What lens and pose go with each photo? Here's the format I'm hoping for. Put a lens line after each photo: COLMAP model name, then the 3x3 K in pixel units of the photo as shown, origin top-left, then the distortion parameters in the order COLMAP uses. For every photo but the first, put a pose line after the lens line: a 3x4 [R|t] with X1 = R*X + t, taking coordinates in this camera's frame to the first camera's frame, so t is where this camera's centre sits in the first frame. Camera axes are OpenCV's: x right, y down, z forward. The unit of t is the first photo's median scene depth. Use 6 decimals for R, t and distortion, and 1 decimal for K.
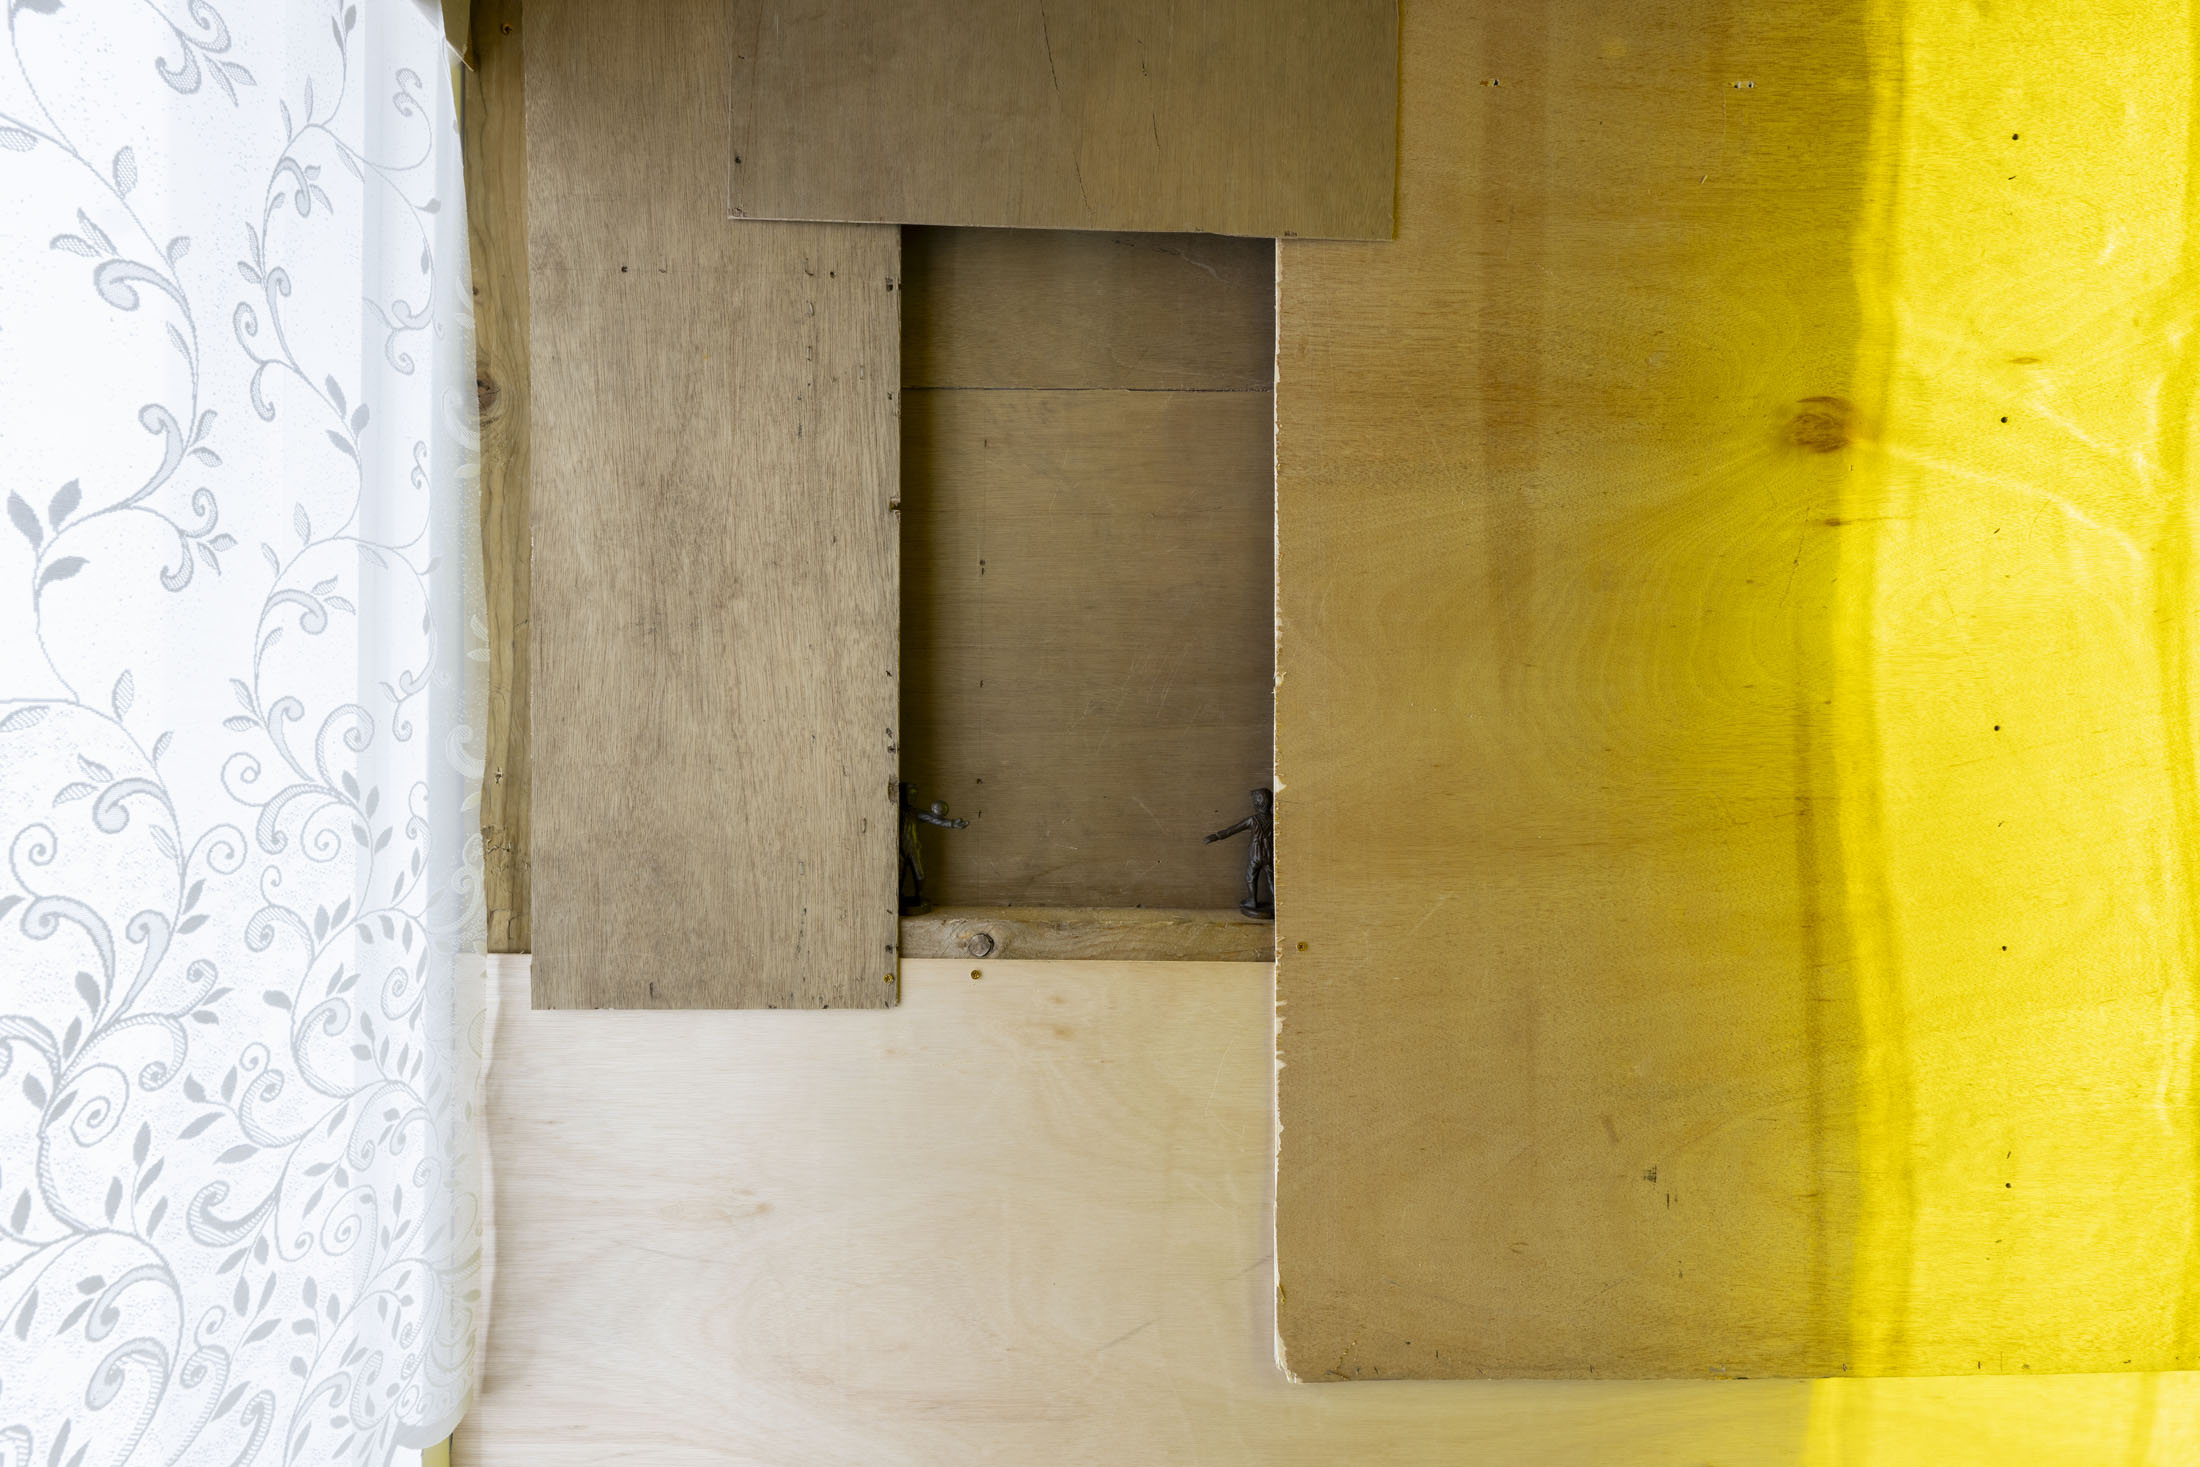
lens RADIAL K [[939.1, 0, 1096.3], [0, 939.1, 749.8], [0, 0, 1]] dist [-0.000995, 0.000533]
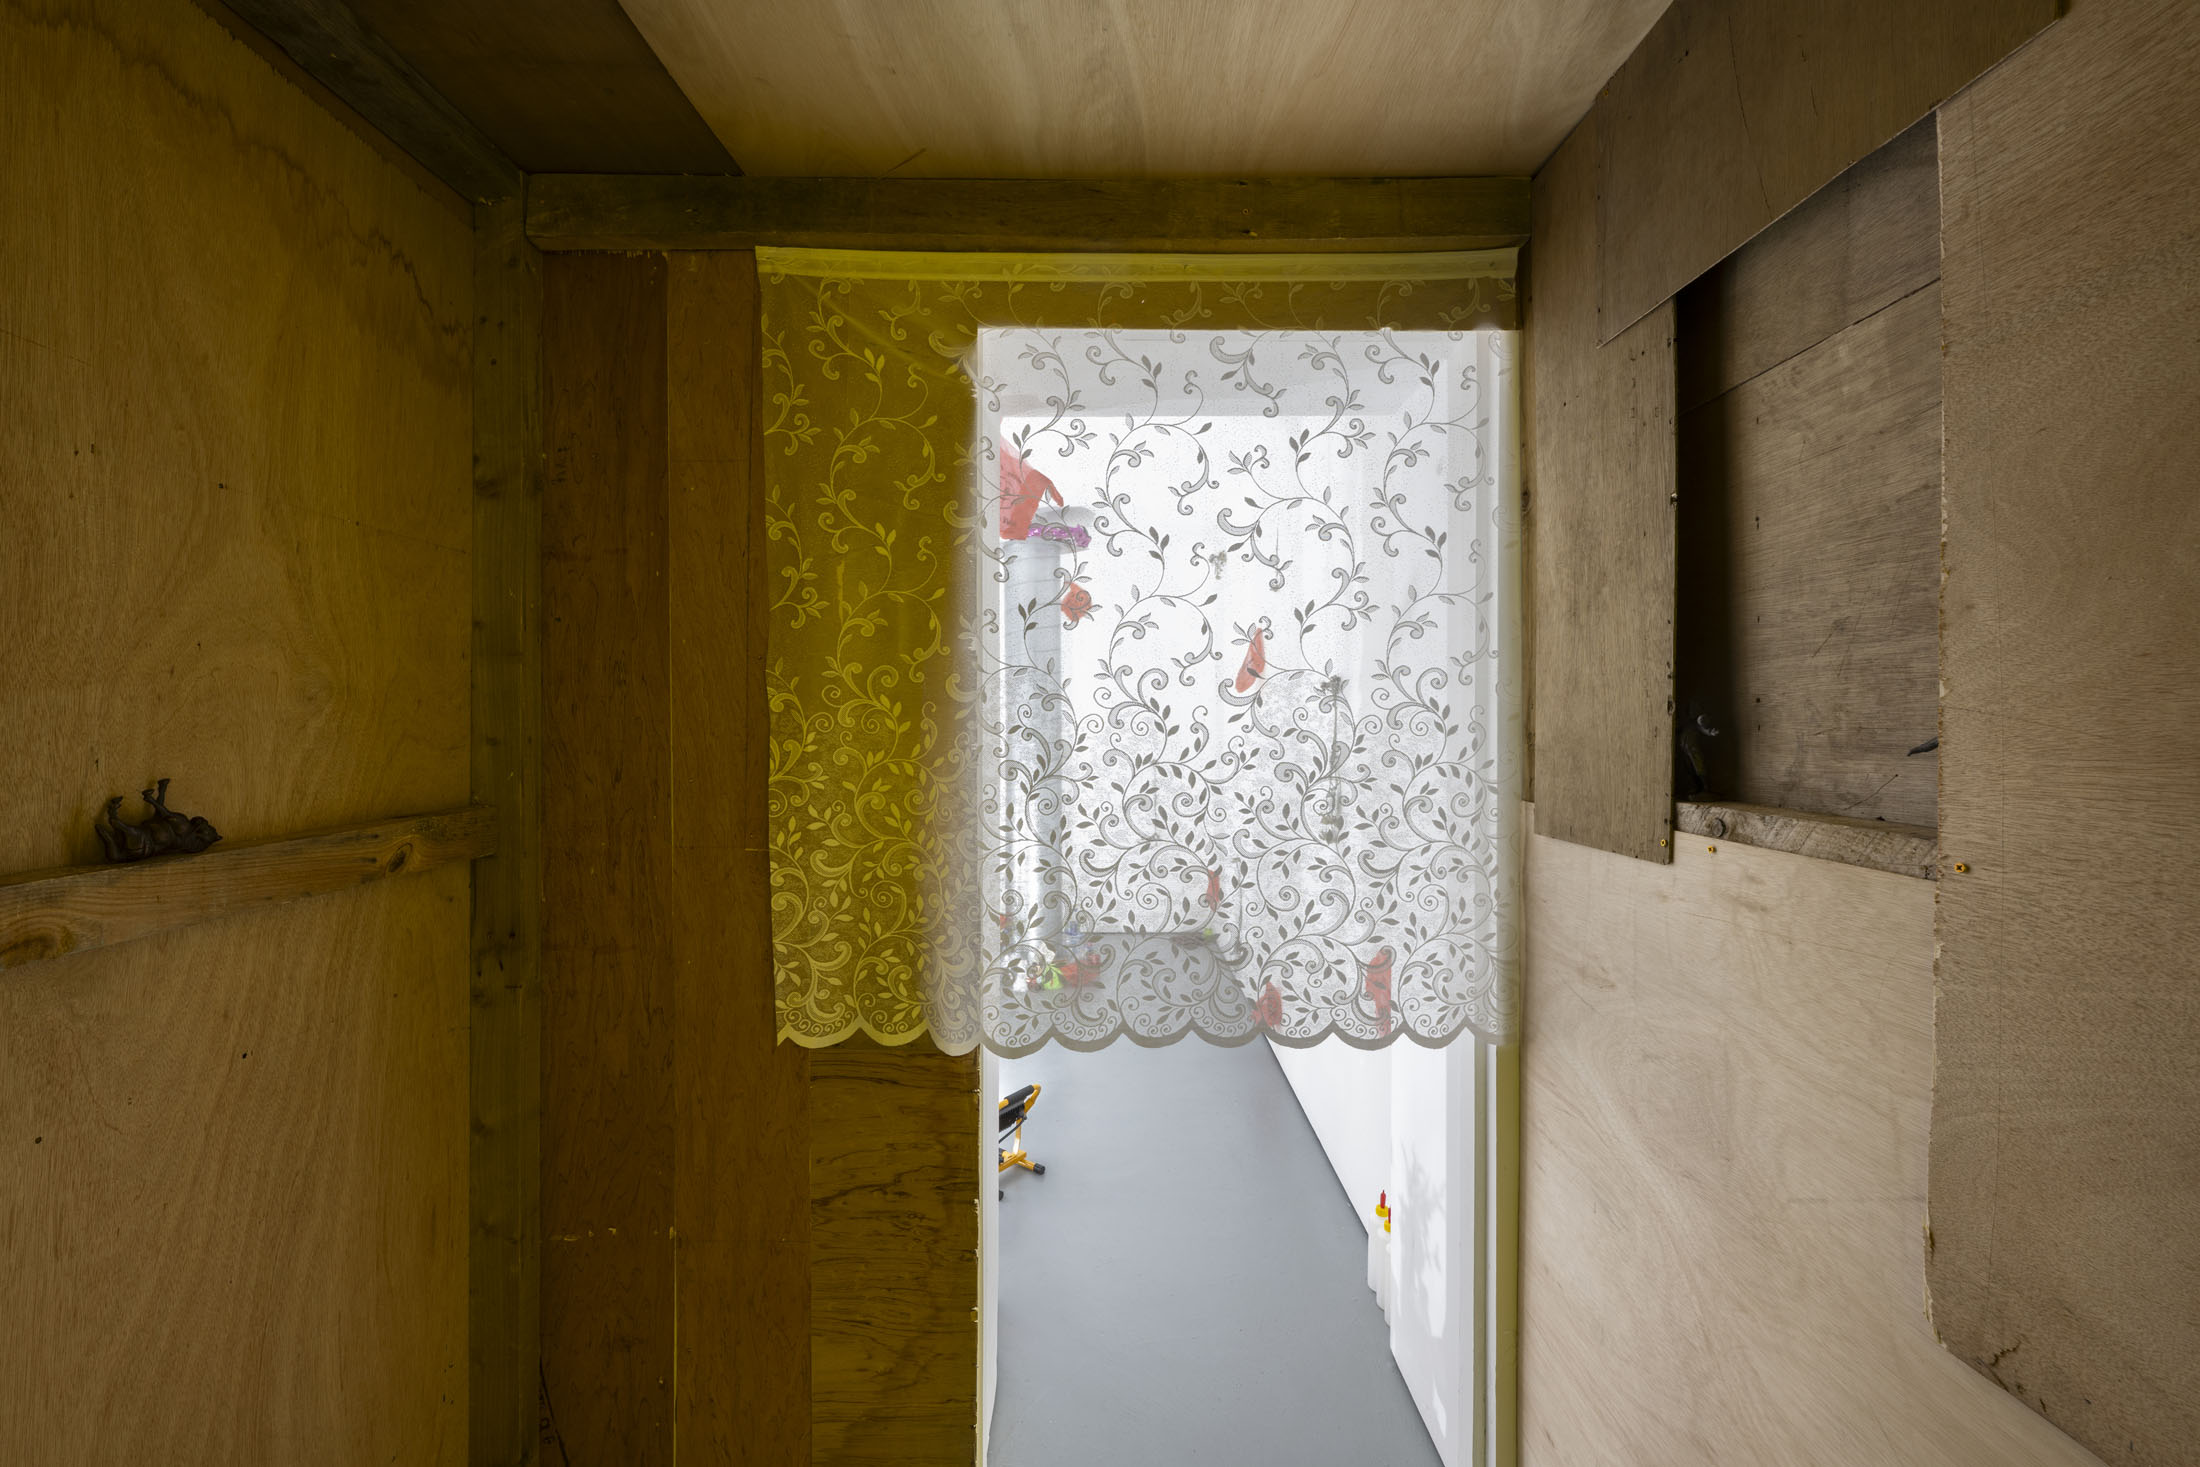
lens RADIAL K [[877.3, 0, 1095.5], [0, 877.3, 723.9], [0, 0, 1]] dist [0.002563, -0.000002]
pose [[-0.014287, -0.006380, -0.999878, 1.177286], [-0.020908, 0.999763, -0.006080, 0.102785], [0.999679, 0.020819, -0.014417, 0.195705]]
